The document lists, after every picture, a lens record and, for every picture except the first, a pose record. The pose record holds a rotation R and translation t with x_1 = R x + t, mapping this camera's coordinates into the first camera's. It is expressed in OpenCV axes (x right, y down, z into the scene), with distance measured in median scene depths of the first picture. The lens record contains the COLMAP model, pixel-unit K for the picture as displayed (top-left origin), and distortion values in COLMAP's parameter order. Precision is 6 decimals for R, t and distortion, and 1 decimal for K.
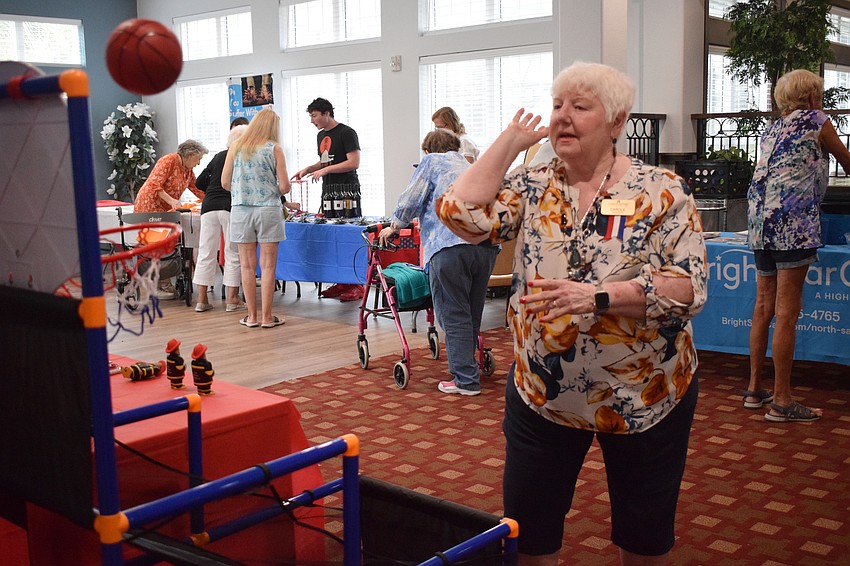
lens RADIAL K [[997.6, 0, 424.0], [0, 997.6, 260.8], [0, 0, 1]] dist [-0.008068, -0.010016]
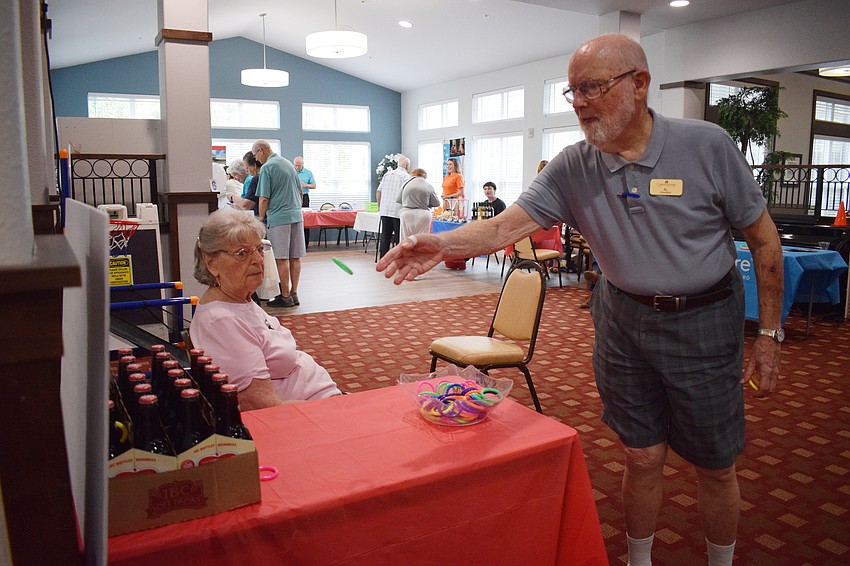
lens RADIAL K [[666.8, 0, 425.0], [0, 666.8, 283.0], [0, 0, 1]] dist [-0.046522, 0.000840]
pose [[0.952826, 0.067596, -0.295894, 0.132084], [-0.055950, 0.997295, 0.047661, 0.010739], [0.298316, -0.028858, 0.954031, -0.117612]]
